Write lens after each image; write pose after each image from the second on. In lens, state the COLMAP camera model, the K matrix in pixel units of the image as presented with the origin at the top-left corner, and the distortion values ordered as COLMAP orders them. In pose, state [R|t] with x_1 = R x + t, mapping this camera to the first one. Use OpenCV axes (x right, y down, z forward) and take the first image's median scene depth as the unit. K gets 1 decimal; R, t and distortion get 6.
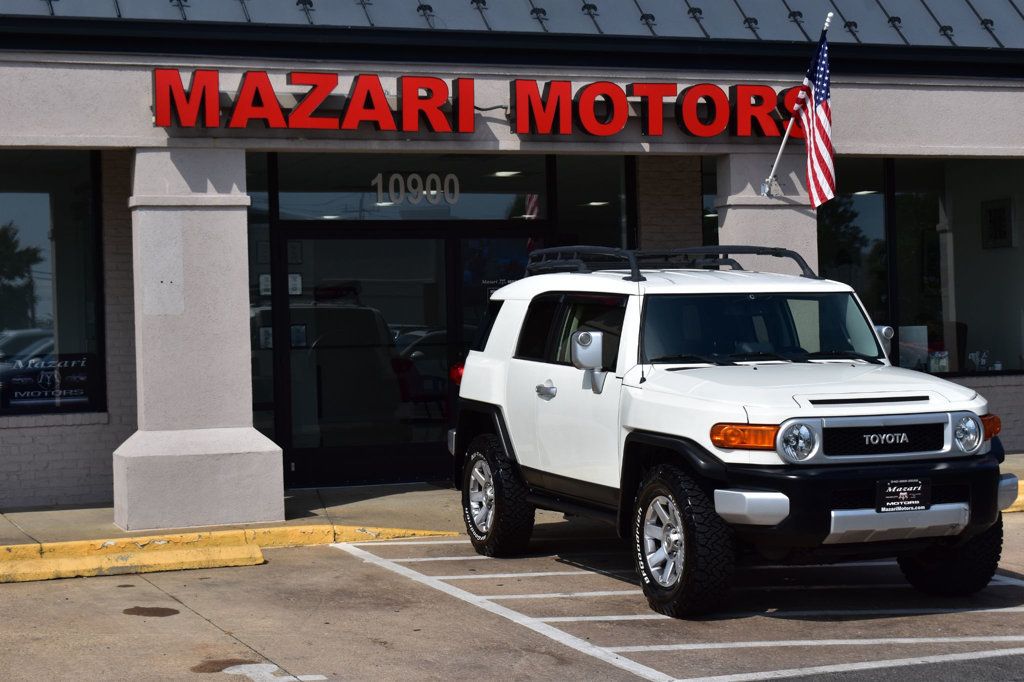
lens RADIAL K [[1893.1, 0, 511.5], [0, 1893.1, 345.6], [0, 0, 1]] dist [0.032003, 0.000000]
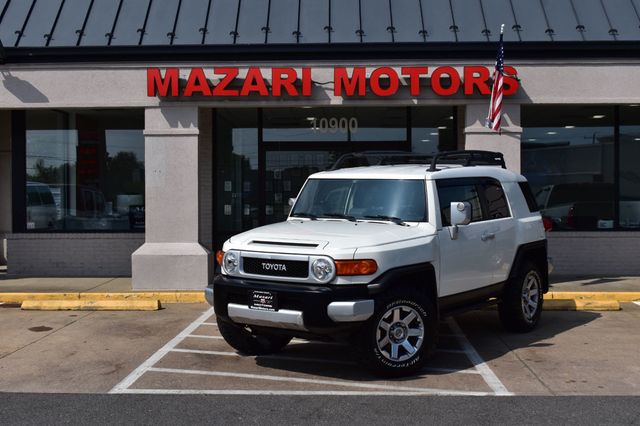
lens RADIAL K [[895.6, 0, 320.2], [0, 895.6, 213.4], [0, 0, 1]] dist [-0.018288, 0.000000]
pose [[0.918532, 0.028955, -0.394285, 0.368782], [-0.023953, 0.999558, 0.017603, -0.009049], [0.394621, -0.006725, 0.918820, 0.168852]]
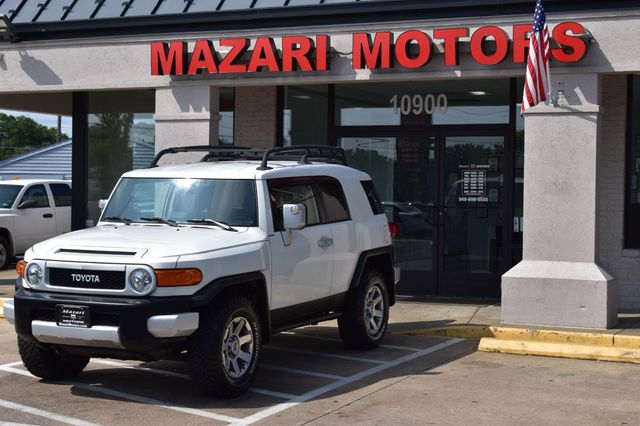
lens RADIAL K [[1183.2, 0, 321.8], [0, 1183.2, 209.9], [0, 0, 1]] dist [0.032003, 0.000000]
pose [[0.686440, 0.045728, -0.725747, 0.712693], [-0.036133, 0.998933, 0.028766, -0.027292], [0.726288, 0.006477, 0.687360, 0.349912]]
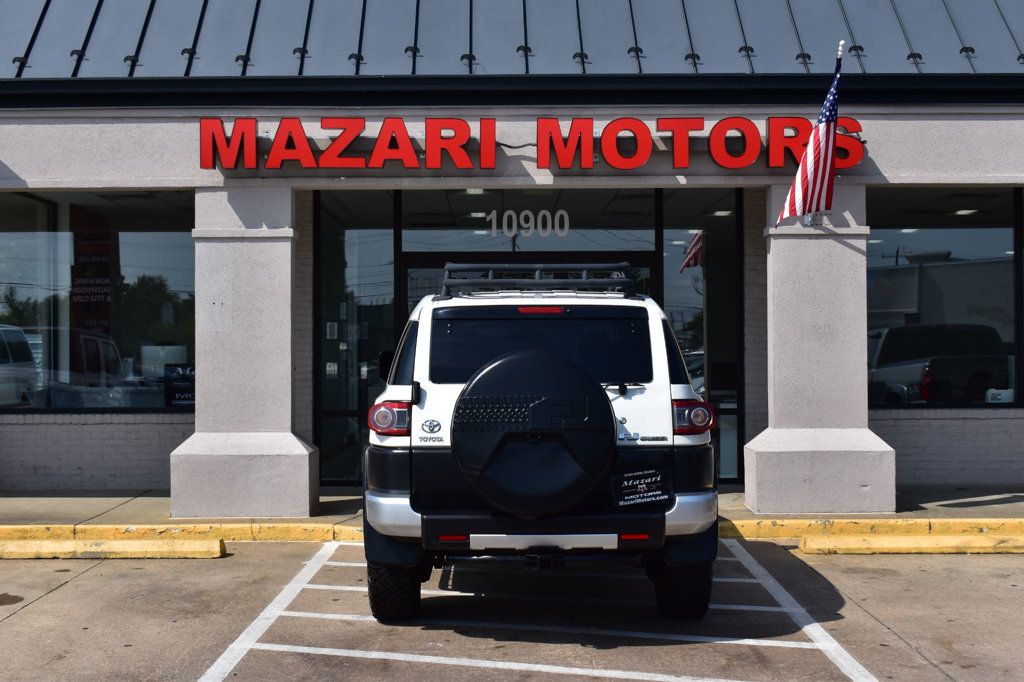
lens RADIAL K [[1433.0, 0, 513.1], [0, 1433.0, 340.7], [0, 0, 1]] dist [-0.018288, 0.000000]
pose [[0.931473, 0.018701, -0.363330, 0.301233], [-0.022777, 0.999716, -0.006937, -0.009113], [0.363097, 0.014738, 0.931635, 0.253971]]
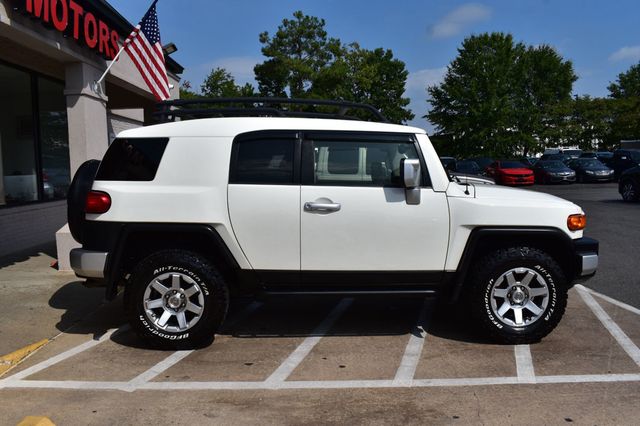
lens RADIAL K [[520.6, 0, 319.6], [0, 520.6, 216.5], [0, 0, 1]] dist [-0.014776, -0.003680]
pose [[0.343173, -0.062933, 0.937162, -0.263599], [0.019858, 0.998016, 0.059748, 0.008080], [-0.939062, -0.001894, 0.343741, 0.742909]]
